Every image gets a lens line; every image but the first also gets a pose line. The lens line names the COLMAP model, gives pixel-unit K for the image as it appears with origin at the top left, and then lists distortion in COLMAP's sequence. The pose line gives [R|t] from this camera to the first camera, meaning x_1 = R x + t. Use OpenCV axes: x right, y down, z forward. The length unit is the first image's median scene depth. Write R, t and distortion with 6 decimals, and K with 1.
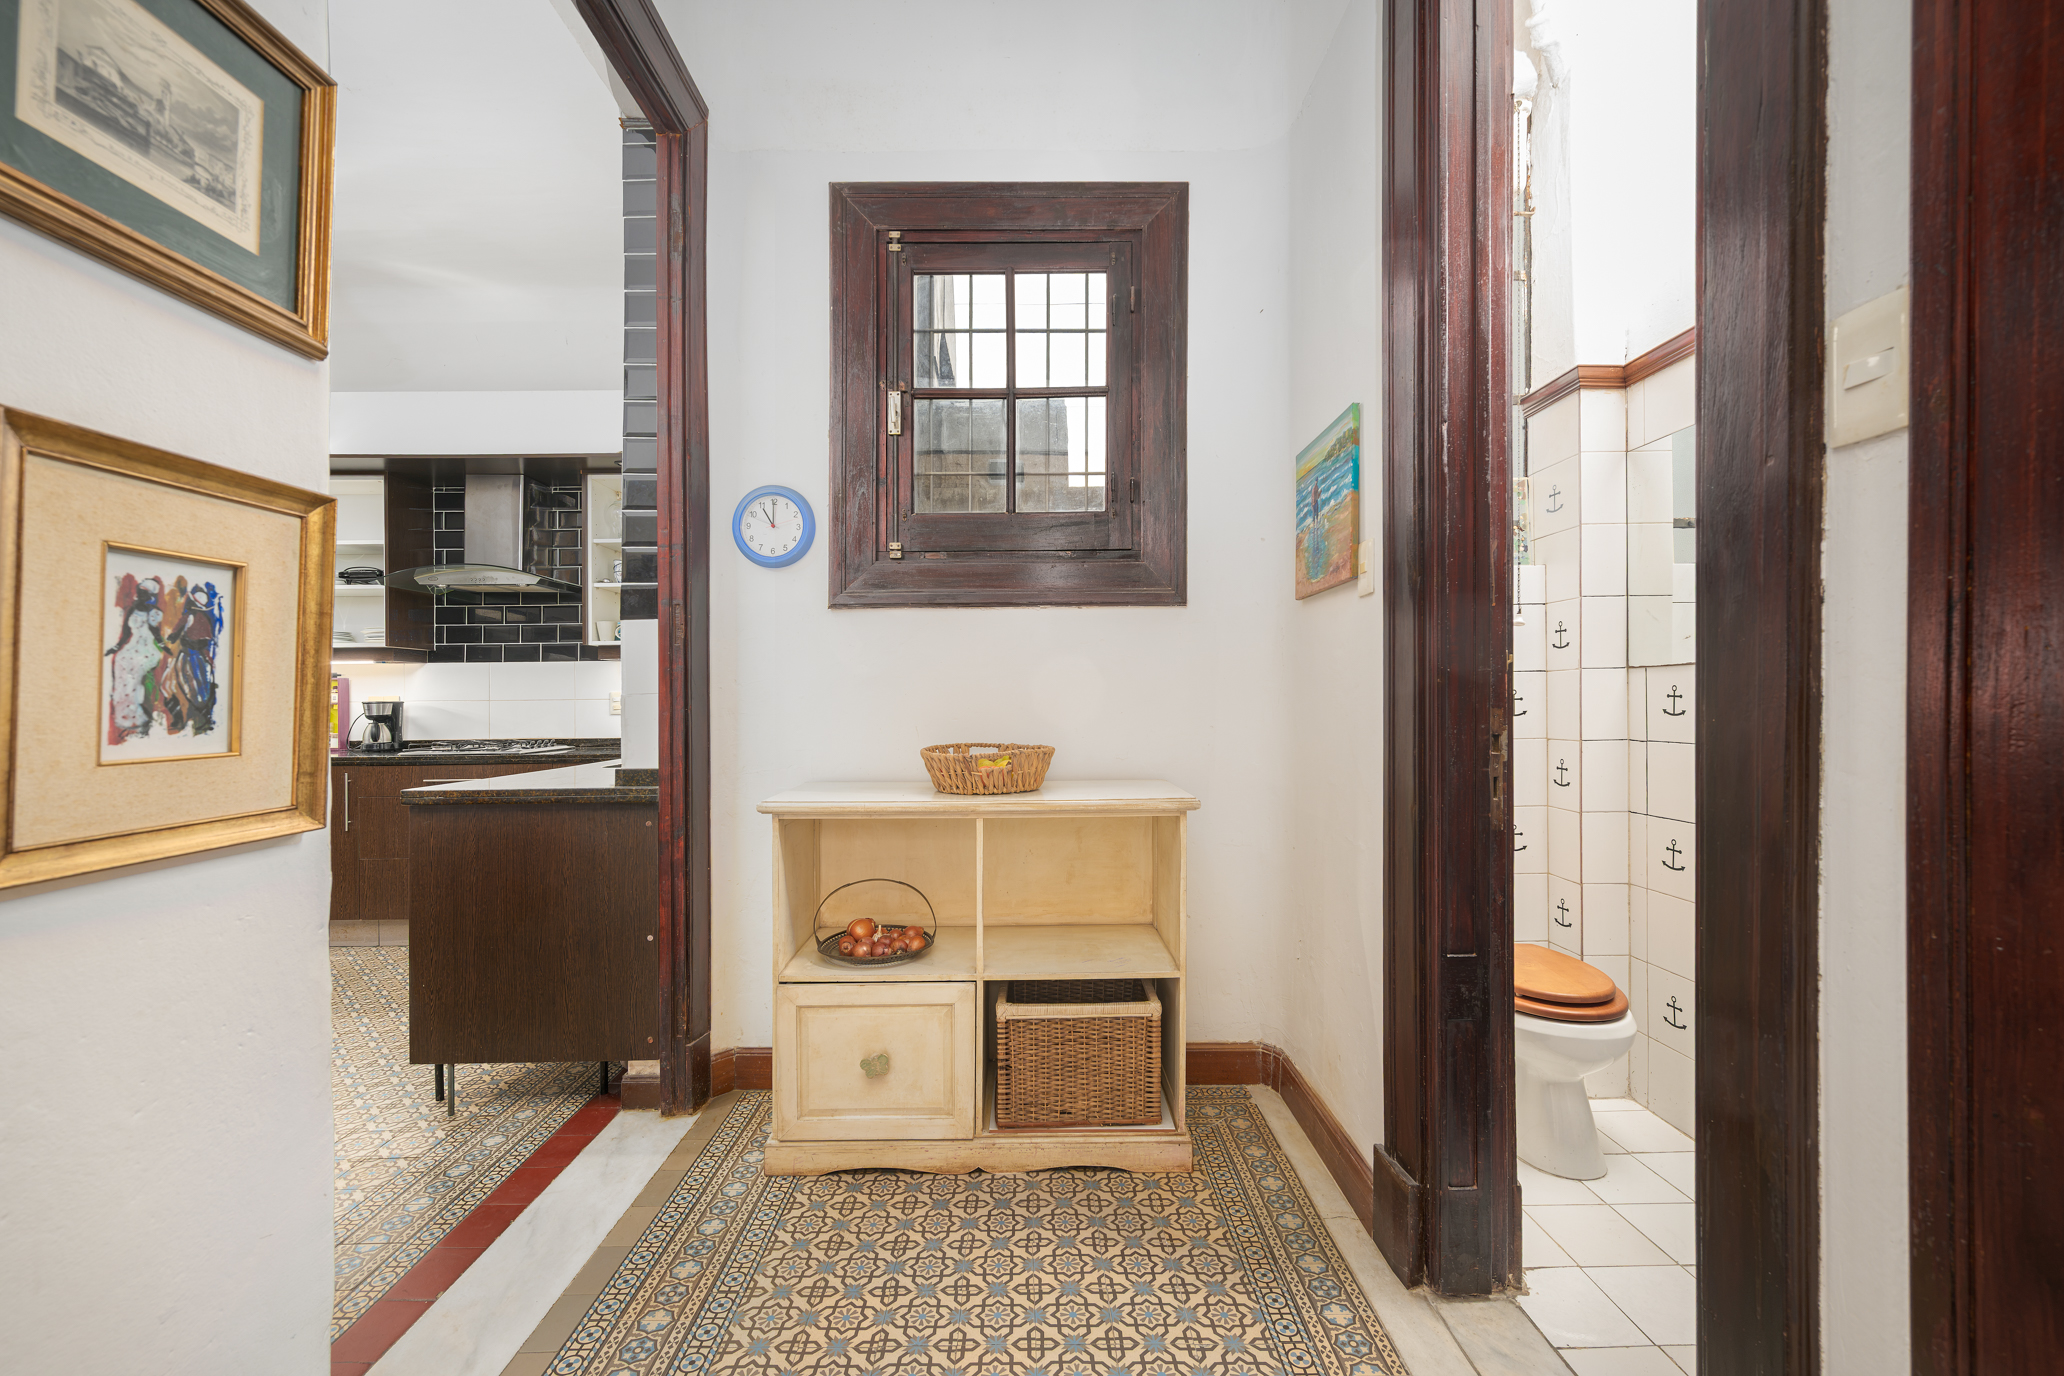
lens RADIAL K [[875.5, 0, 1029.7], [0, 875.5, 707.6], [0, 0, 1]] dist [0.009631, 0.000190]
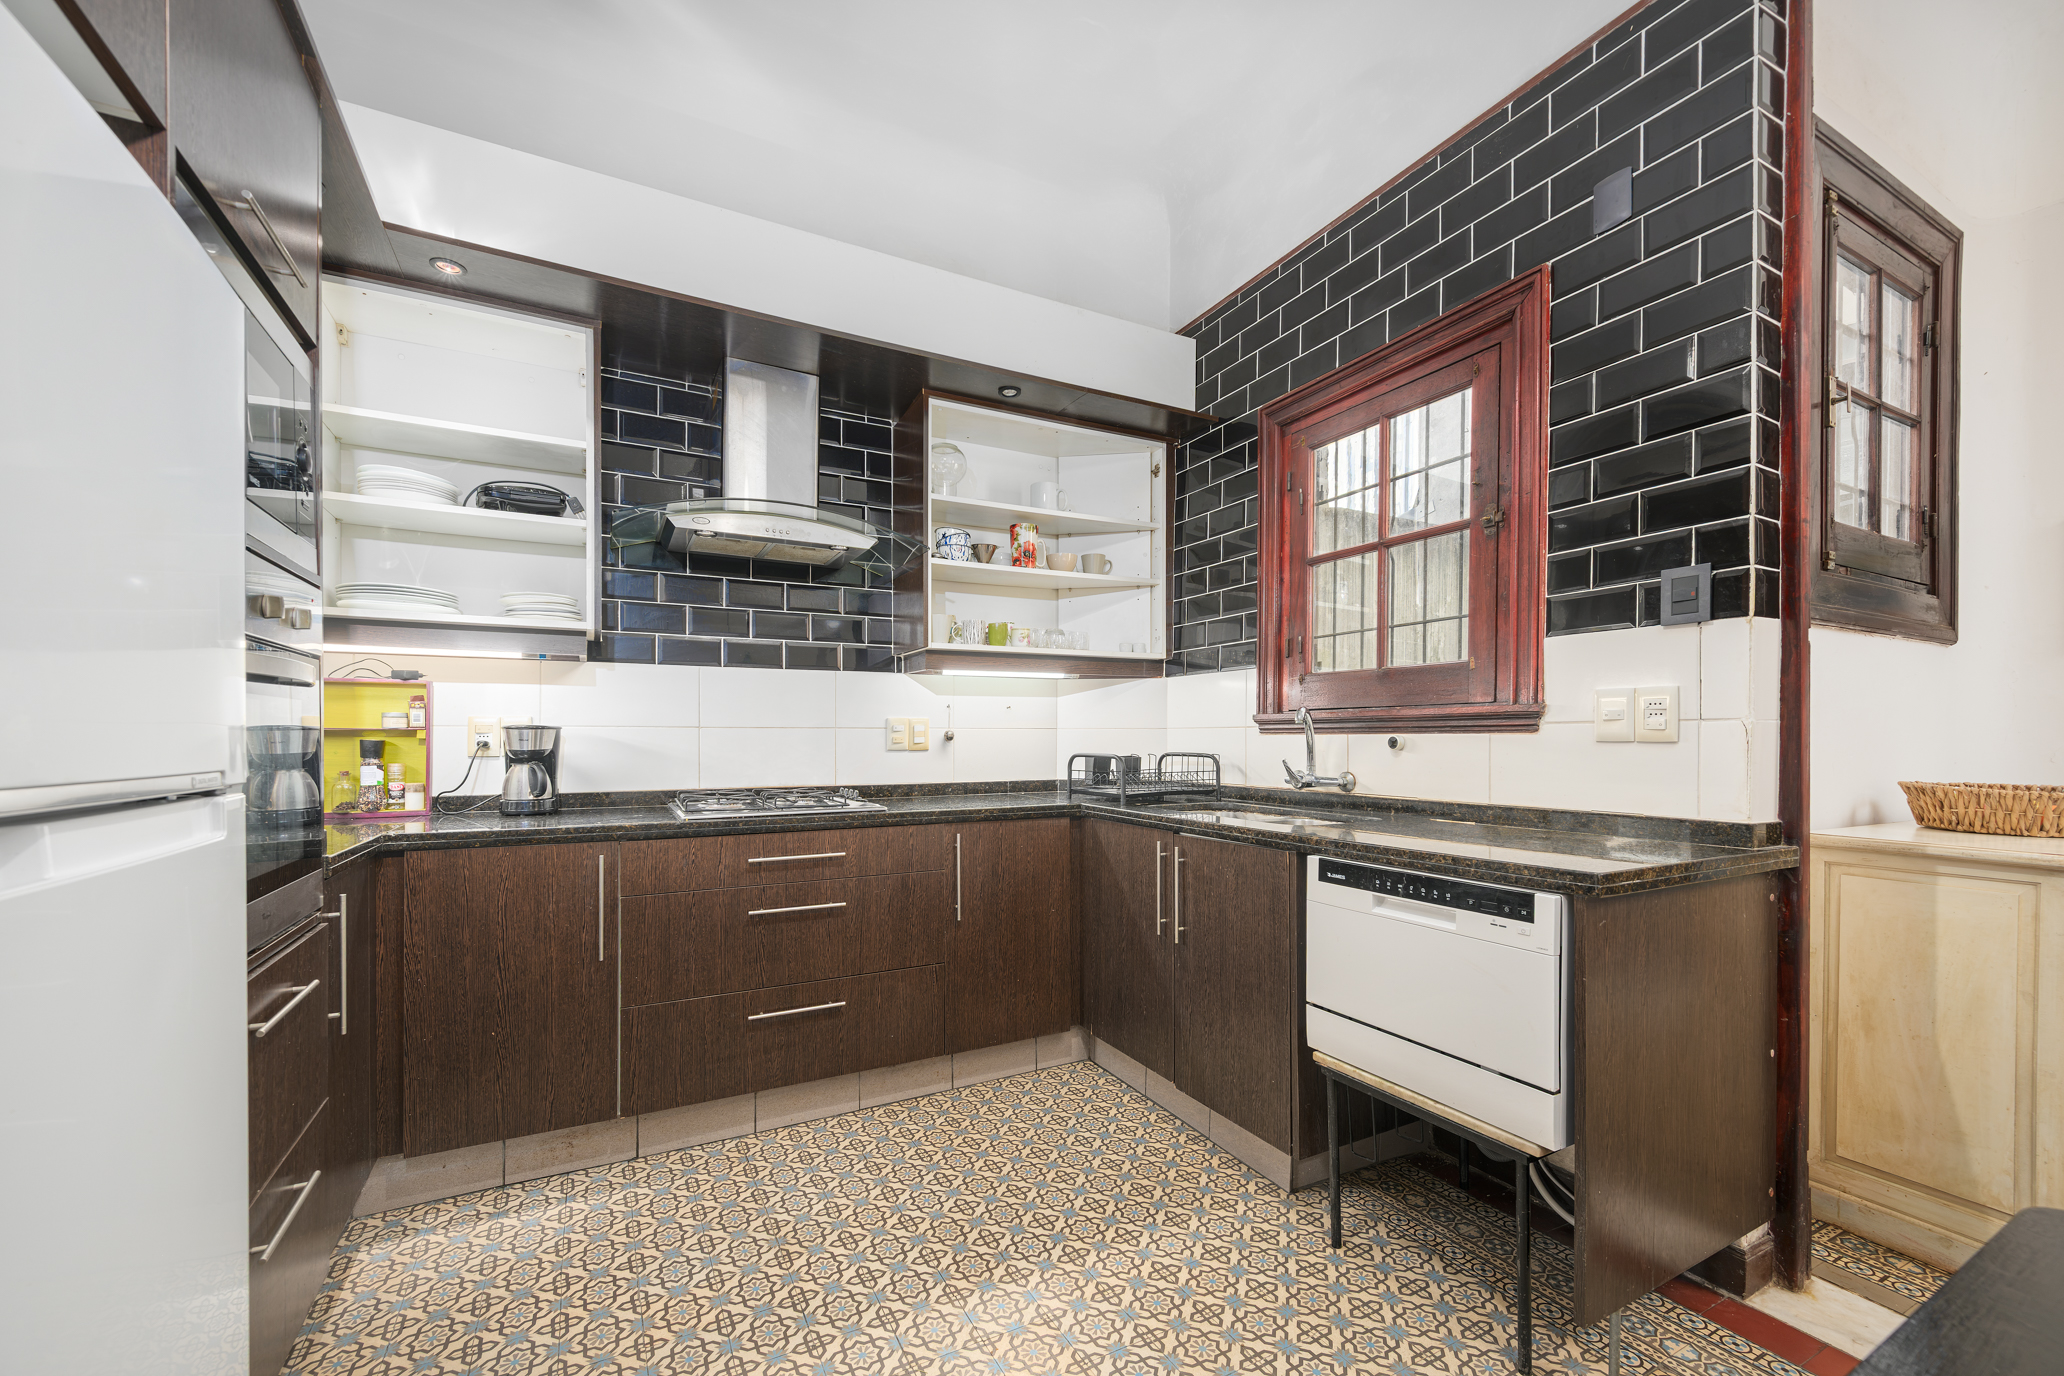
lens RADIAL K [[803.7, 0, 1028.8], [0, 803.7, 770.0], [0, 0, 1]] dist [0.000170, -0.000001]
pose [[0.884338, -0.012929, 0.466668, -0.695502], [0.003327, 0.999766, 0.021395, 0.010422], [-0.466835, -0.017368, 0.884174, 0.386463]]
